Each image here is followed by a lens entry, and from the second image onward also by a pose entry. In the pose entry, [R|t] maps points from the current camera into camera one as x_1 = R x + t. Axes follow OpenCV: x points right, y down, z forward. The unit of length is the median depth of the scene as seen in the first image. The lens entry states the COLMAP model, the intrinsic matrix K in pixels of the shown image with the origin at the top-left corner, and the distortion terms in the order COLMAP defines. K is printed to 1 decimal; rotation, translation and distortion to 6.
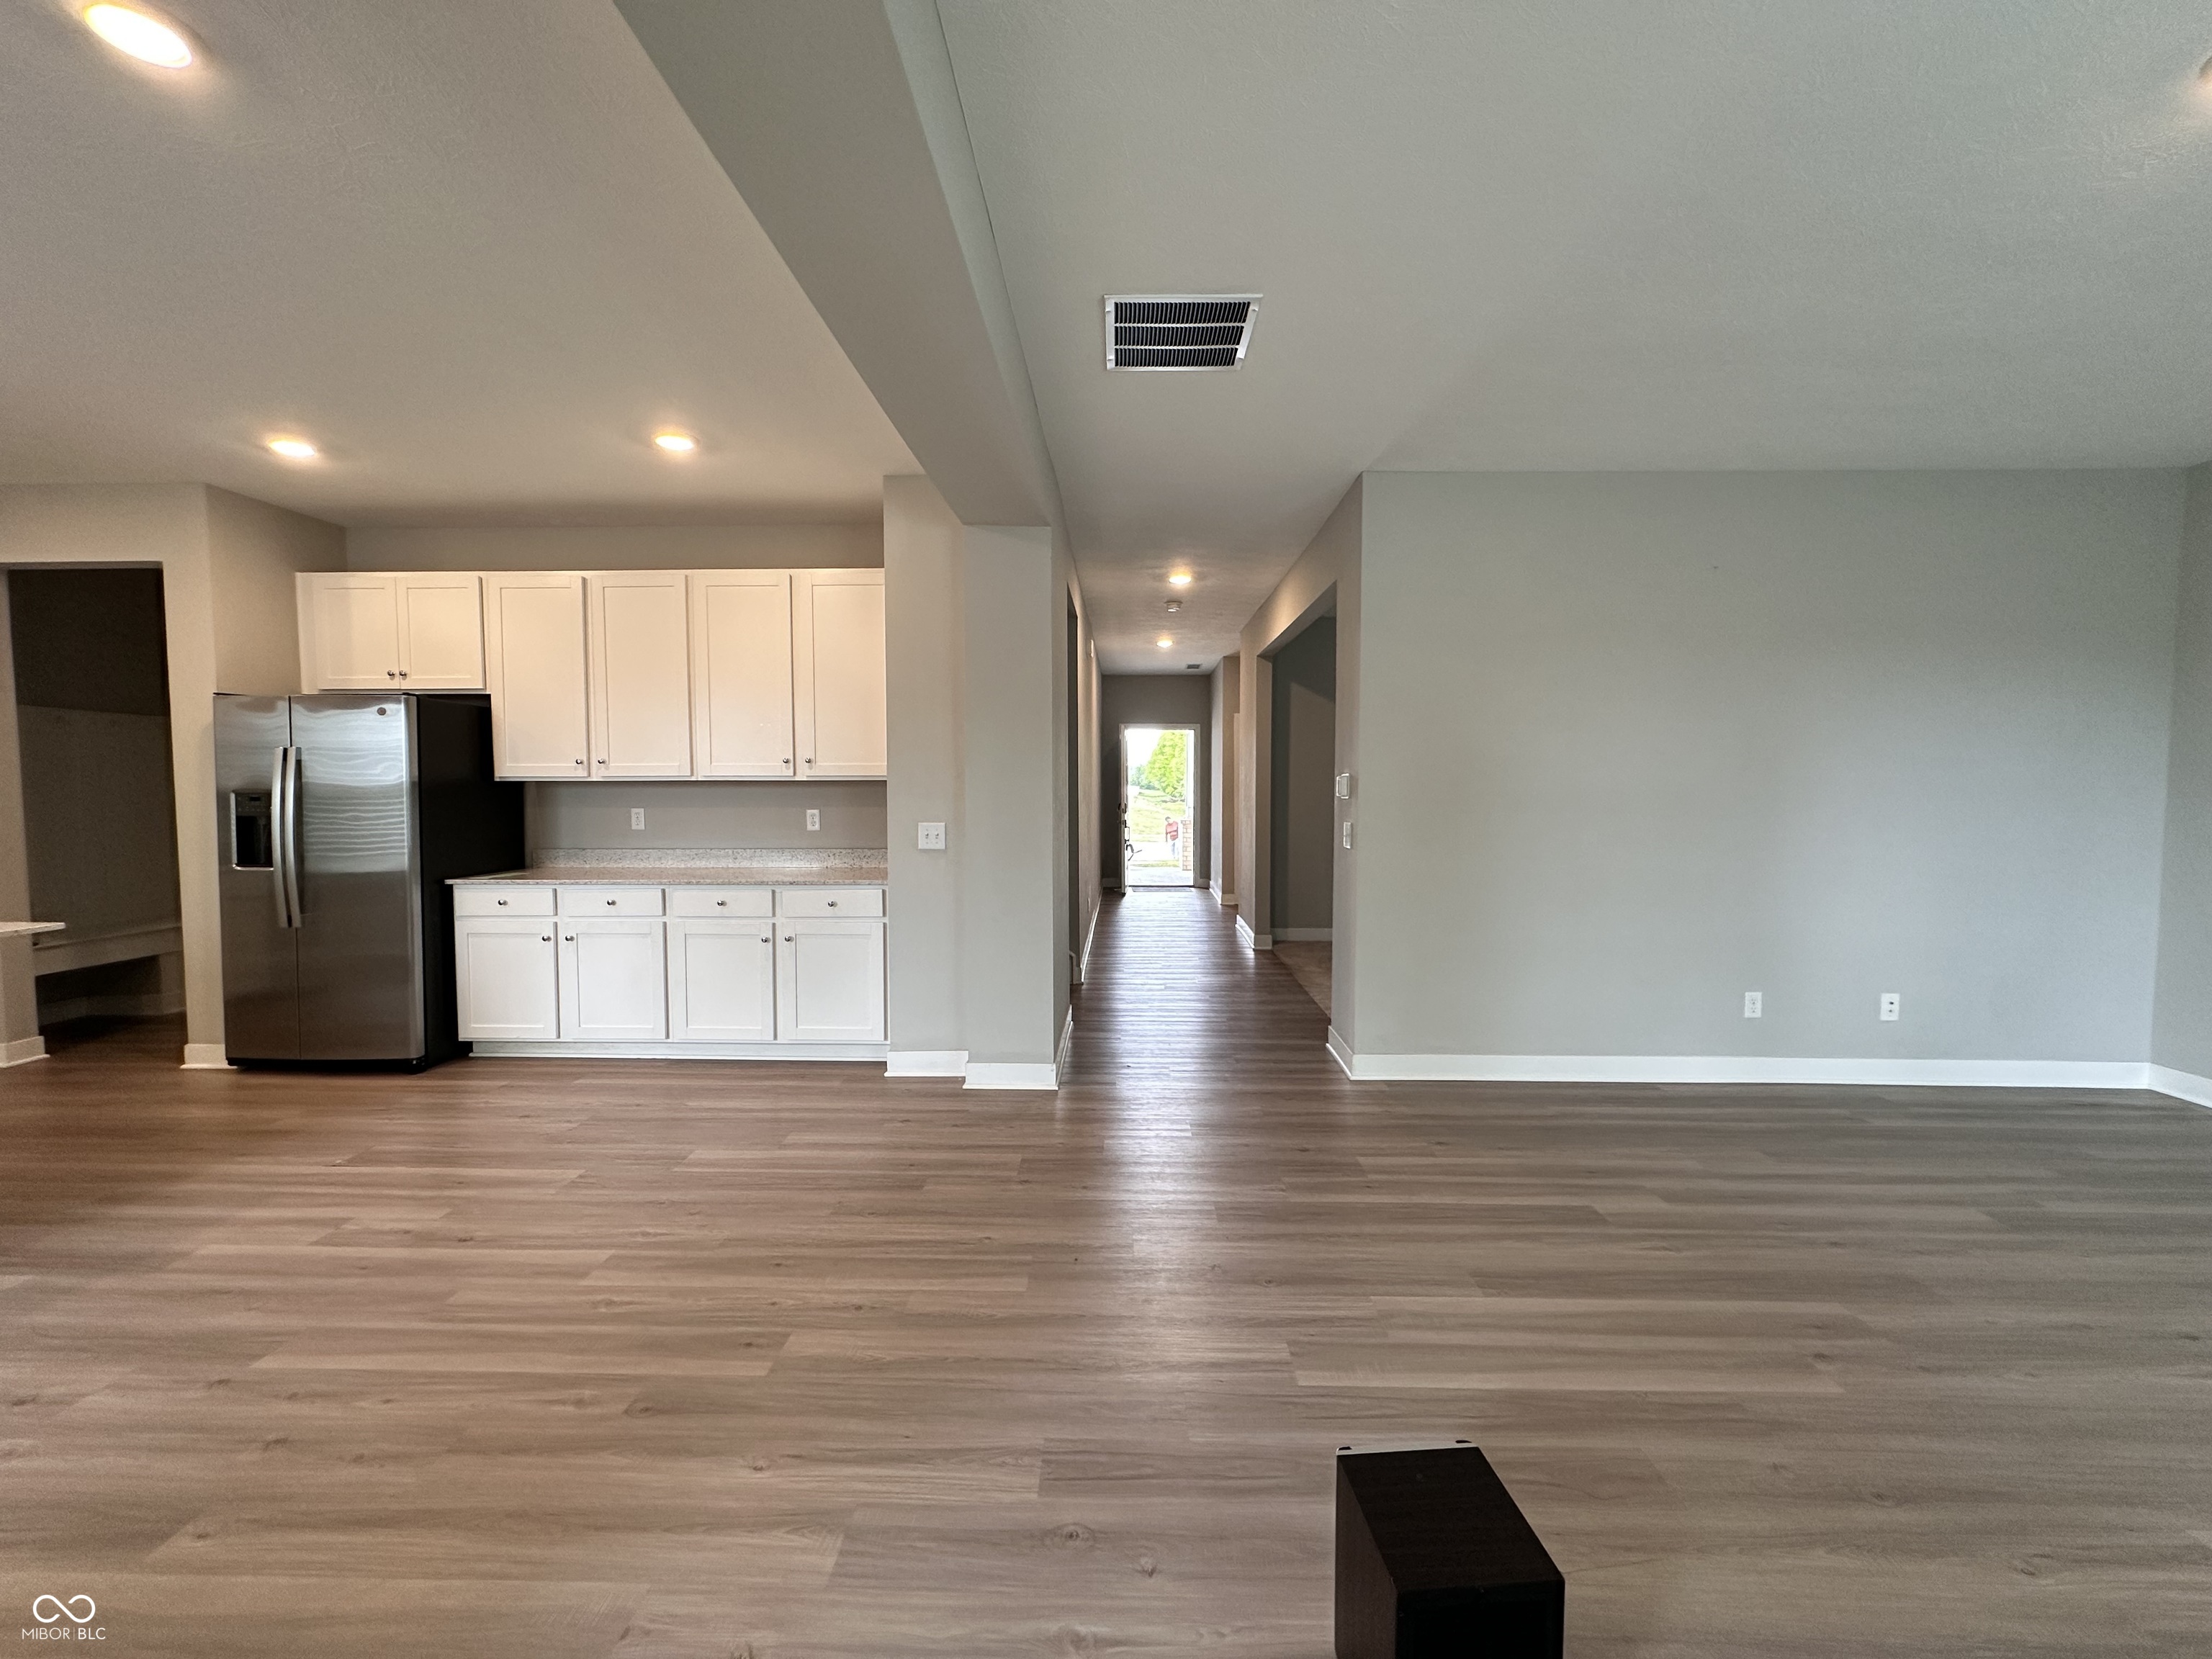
lens RADIAL K [[880.2, 0, 1123.5], [0, 880.2, 824.2], [0, 0, 1]] dist [-0.002046, 0.000652]
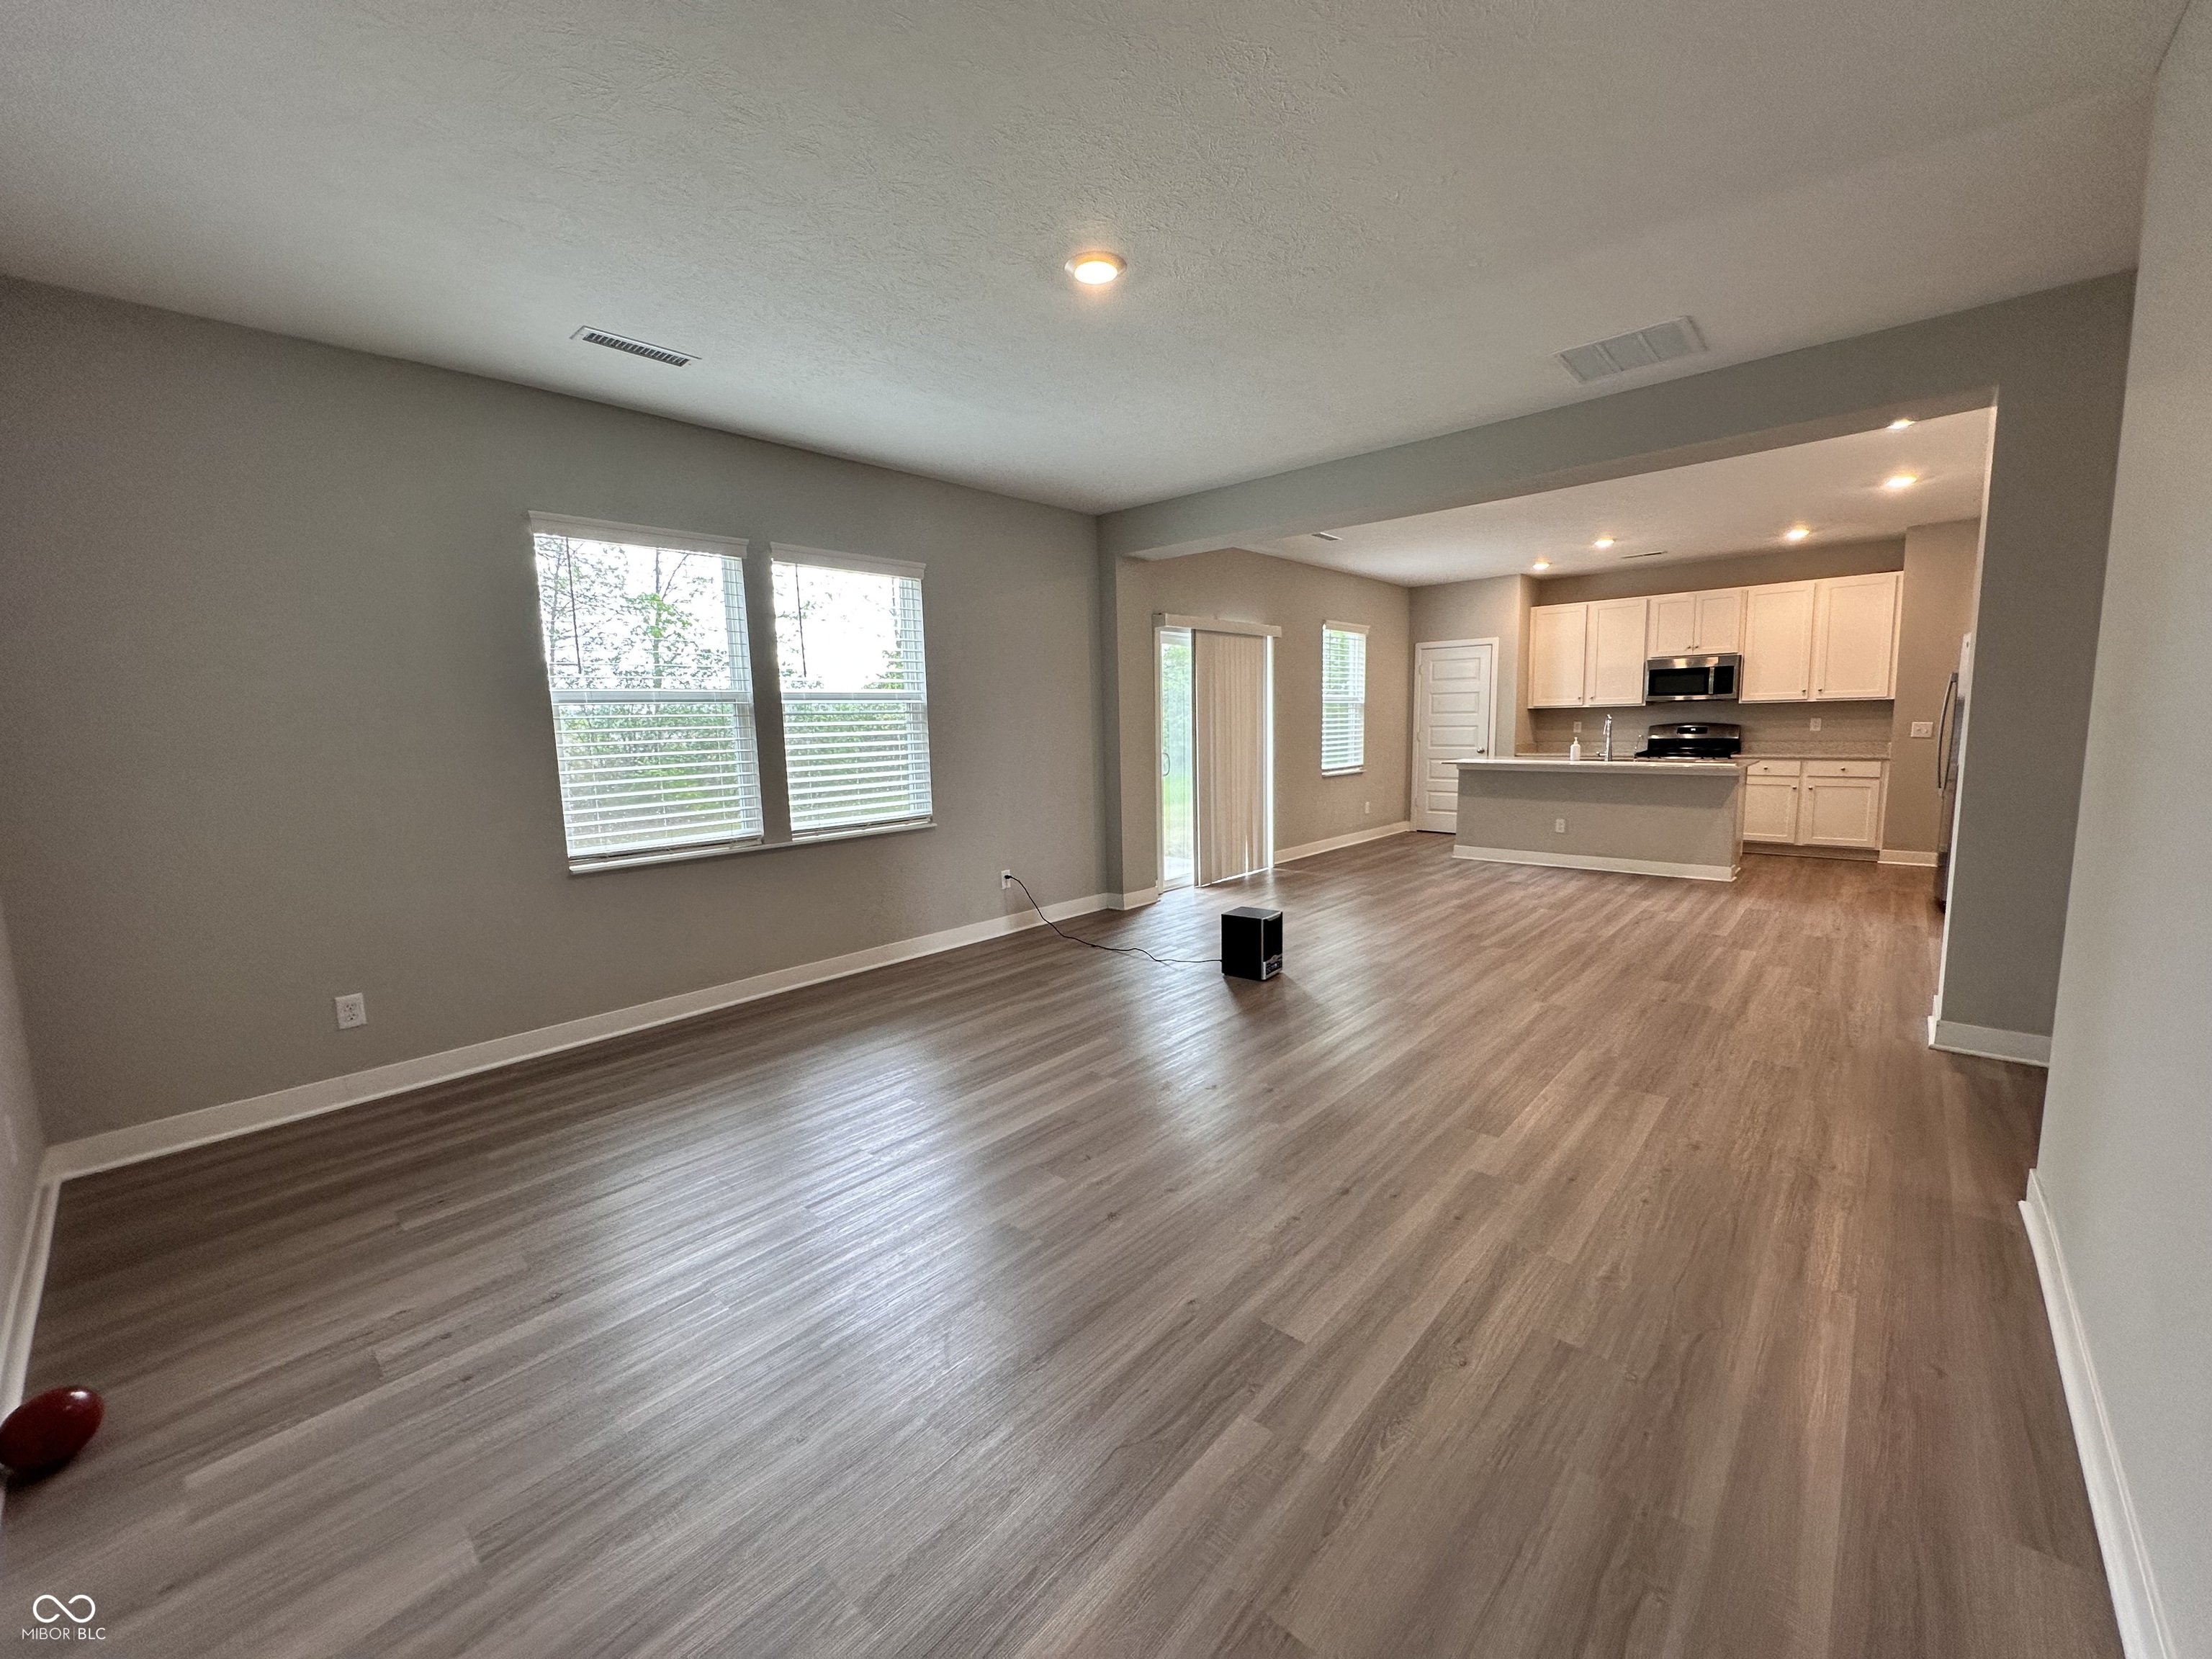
lens RADIAL K [[880.2, 0, 1105.0], [0, 880.2, 823.3], [0, 0, 1]] dist [-0.002046, 0.000652]
pose [[-0.660321, 0.100350, -0.744249, 1.376214], [-0.022281, 0.987978, 0.152981, -0.052400], [0.750653, 0.117599, -0.650146, 1.141740]]
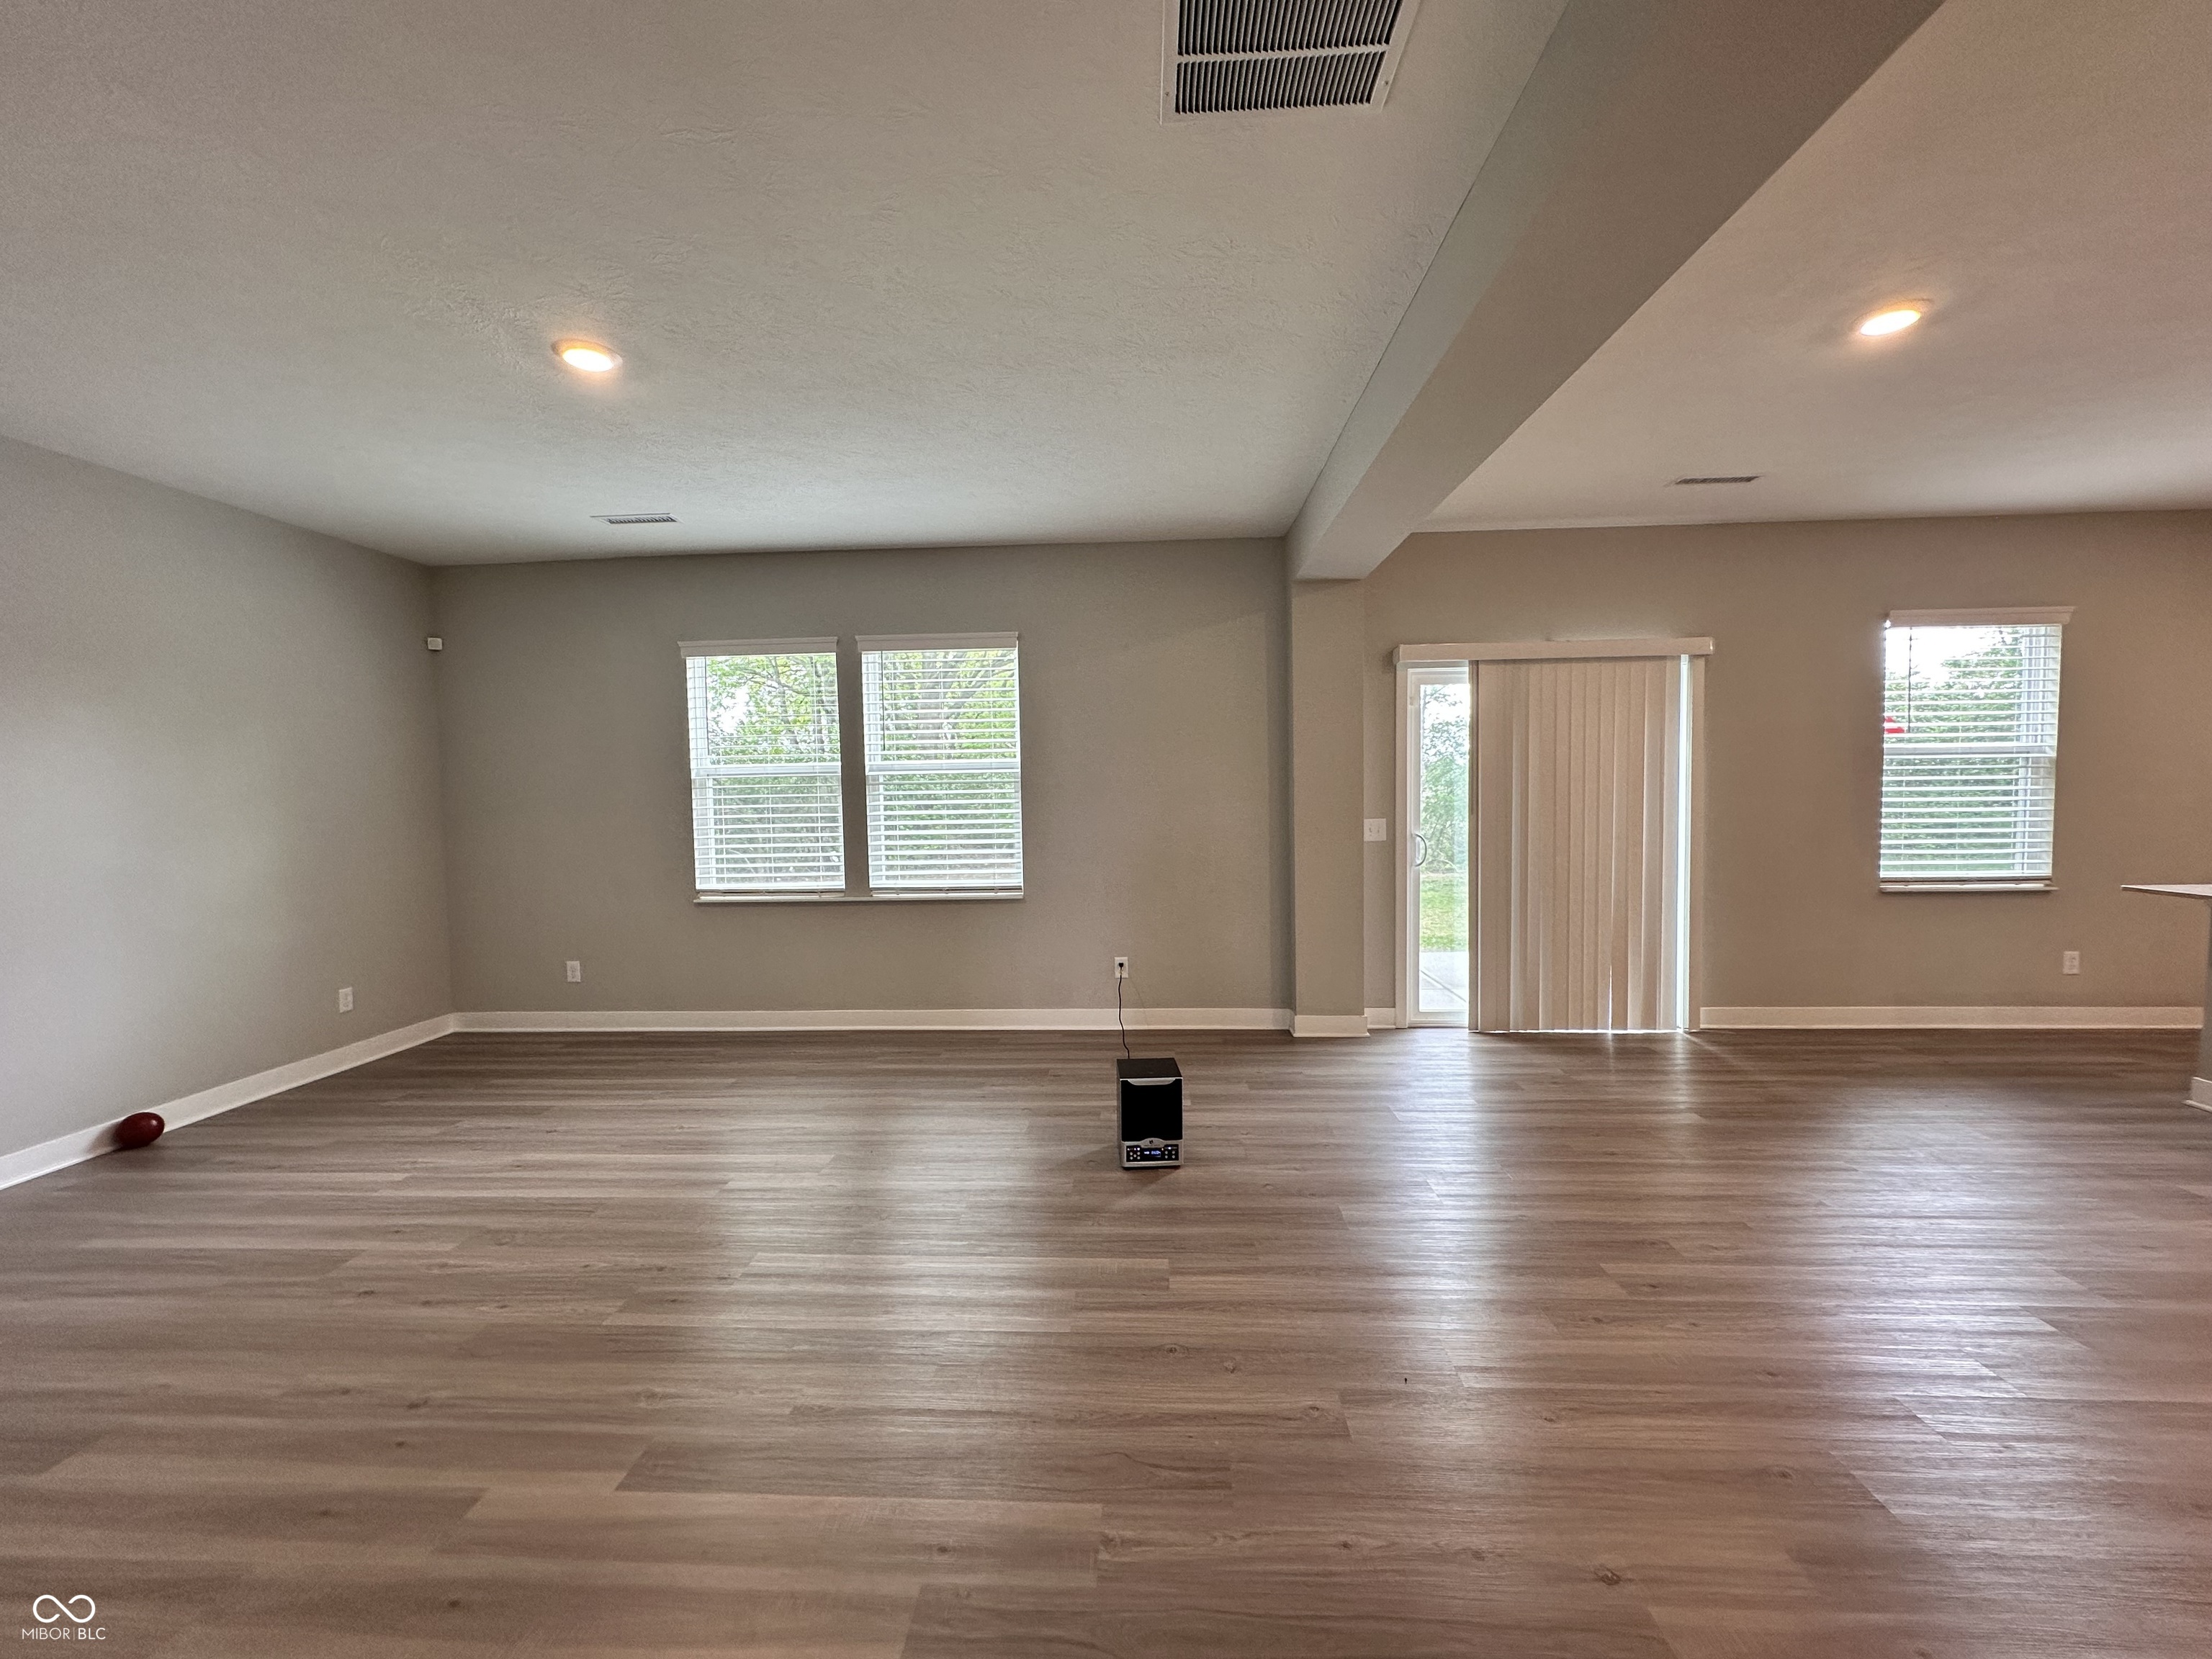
lens RADIAL K [[880.2, 0, 1109.8], [0, 880.2, 827.7], [0, 0, 1]] dist [-0.002046, 0.000652]
pose [[-0.999290, 0.010895, 0.036053, 0.151635], [0.014679, 0.994212, 0.106429, -0.082698], [-0.034685, 0.106883, -0.993666, 1.396273]]
